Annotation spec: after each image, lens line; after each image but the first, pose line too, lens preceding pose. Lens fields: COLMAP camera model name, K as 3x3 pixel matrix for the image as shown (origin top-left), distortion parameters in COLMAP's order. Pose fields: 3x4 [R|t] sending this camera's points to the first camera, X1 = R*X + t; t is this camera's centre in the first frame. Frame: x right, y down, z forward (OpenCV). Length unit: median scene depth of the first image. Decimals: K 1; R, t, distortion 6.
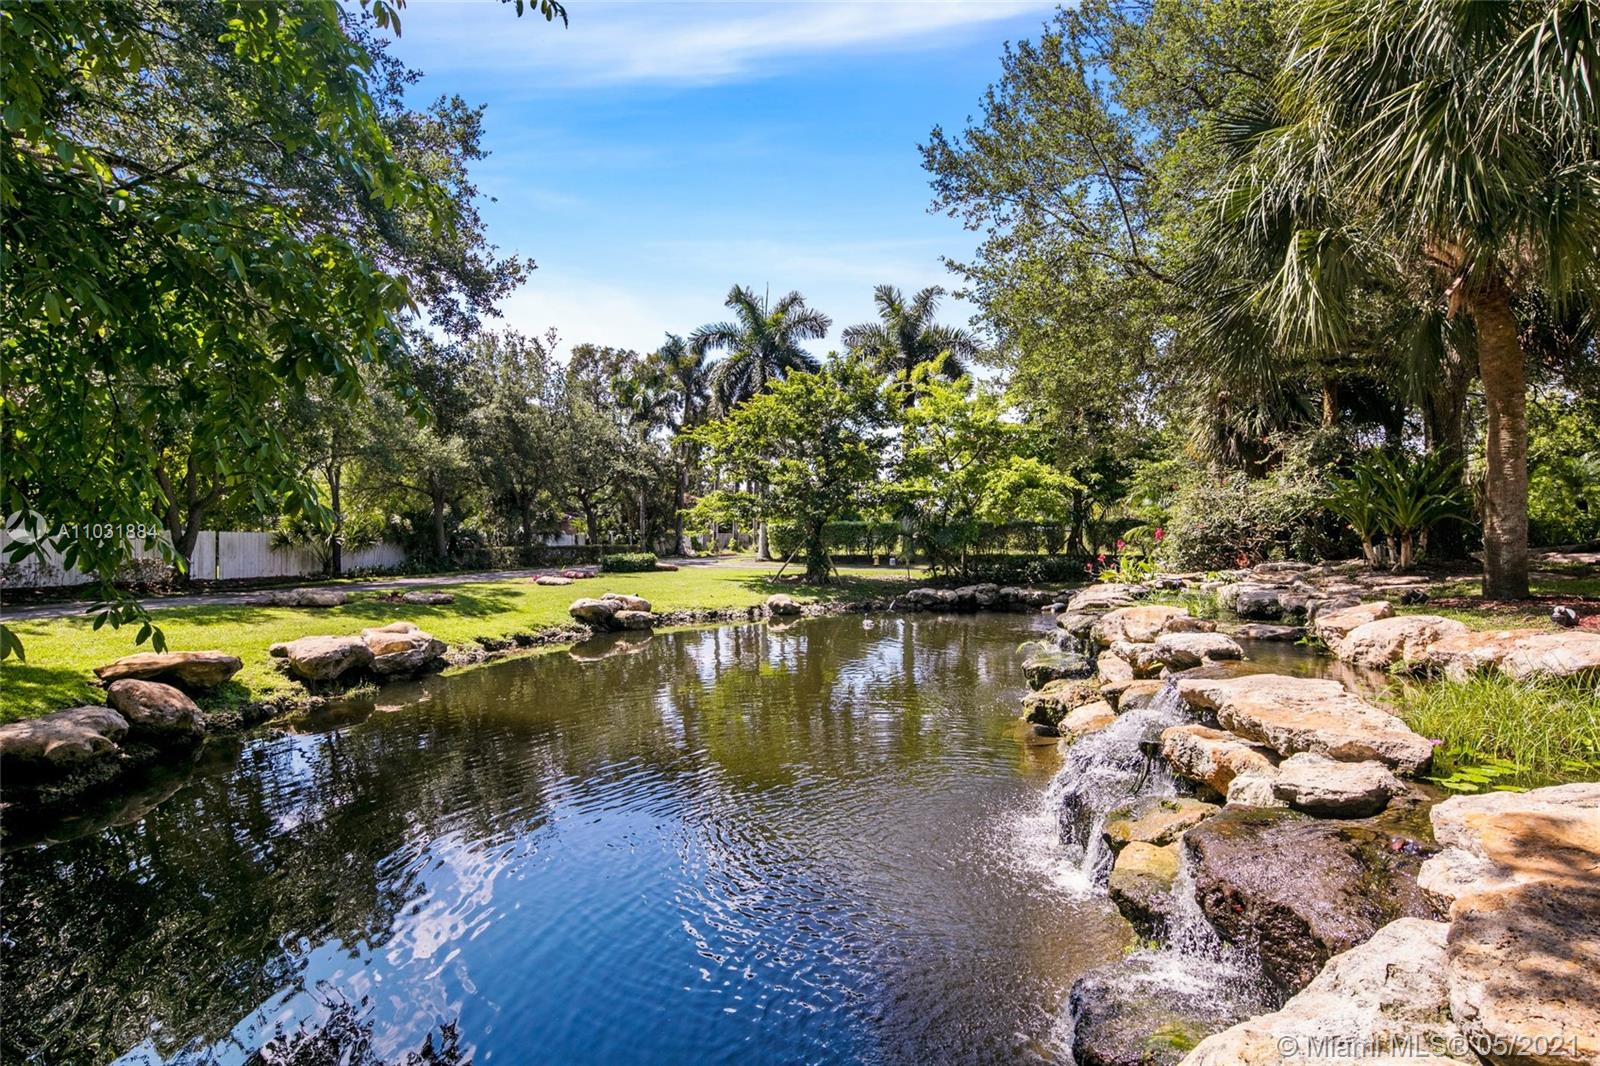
lens RADIAL K [[781.0, 0, 795.2], [0, 781.0, 544.9], [0, 0, 1]] dist [0.004994, -0.002160]
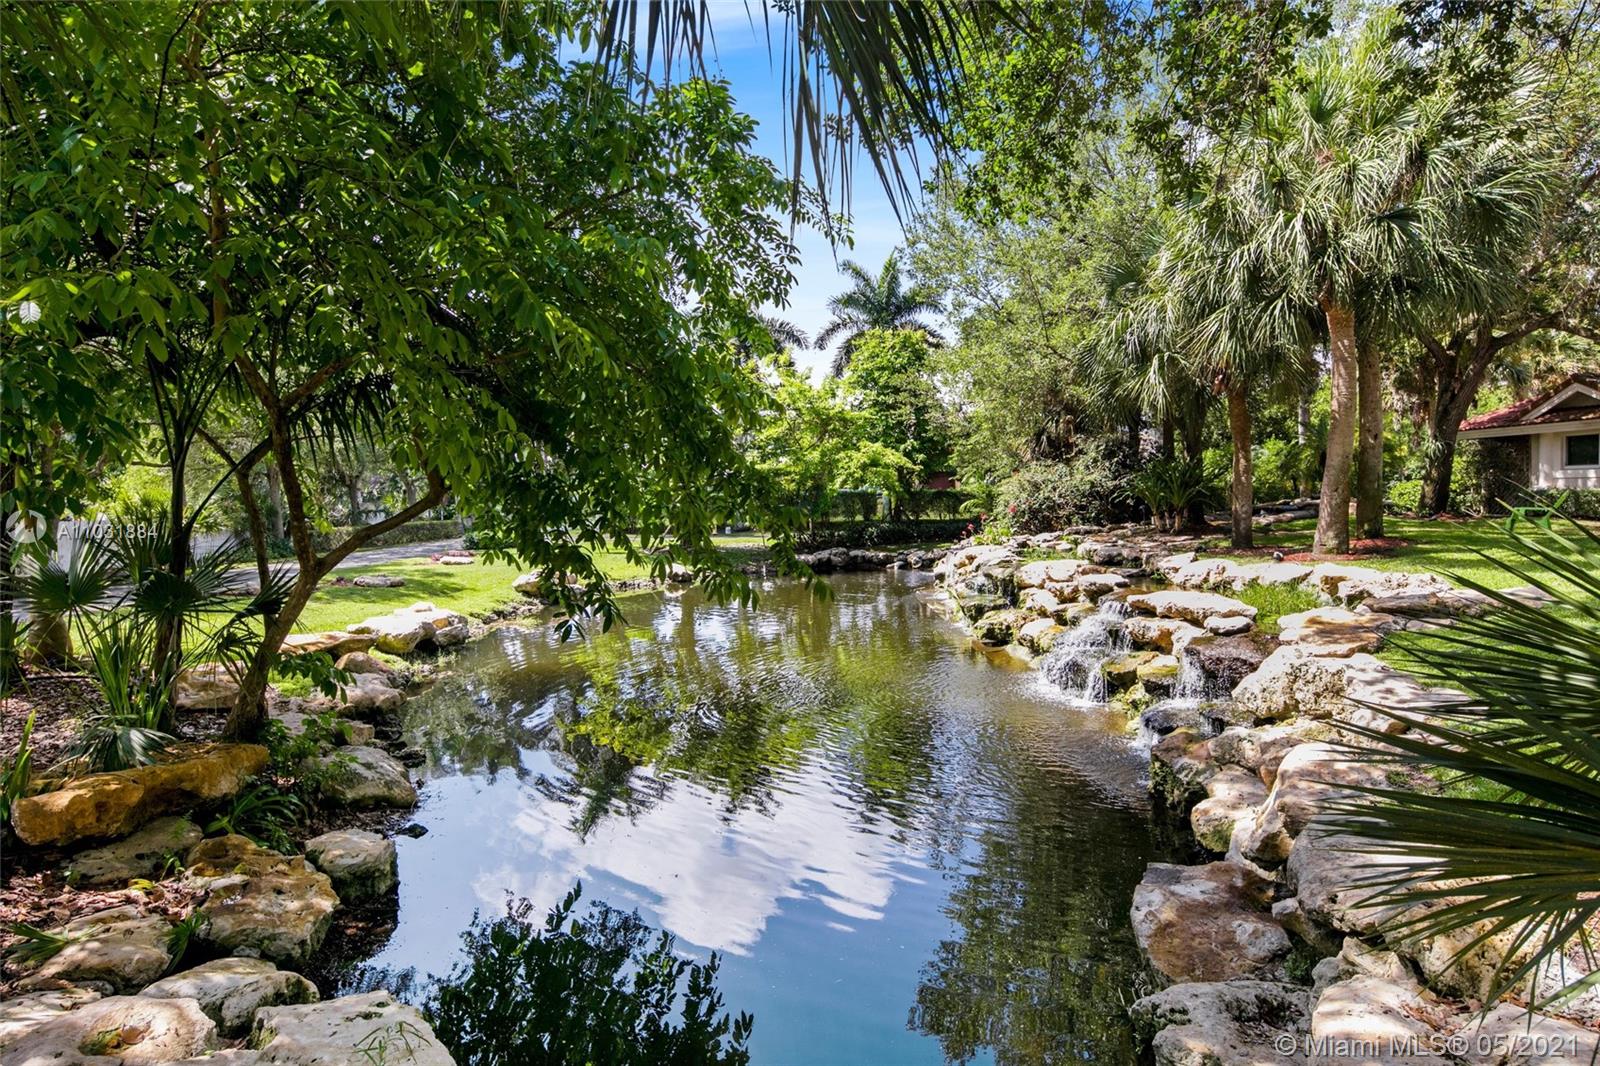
lens RADIAL K [[781.0, 0, 804.1], [0, 781.0, 525.7], [0, 0, 1]] dist [0.004994, -0.002160]
pose [[0.955701, -0.027896, 0.293015, -0.270821], [0.022112, 0.999490, 0.023036, -0.021679], [-0.293508, -0.015537, 0.955830, -0.202962]]
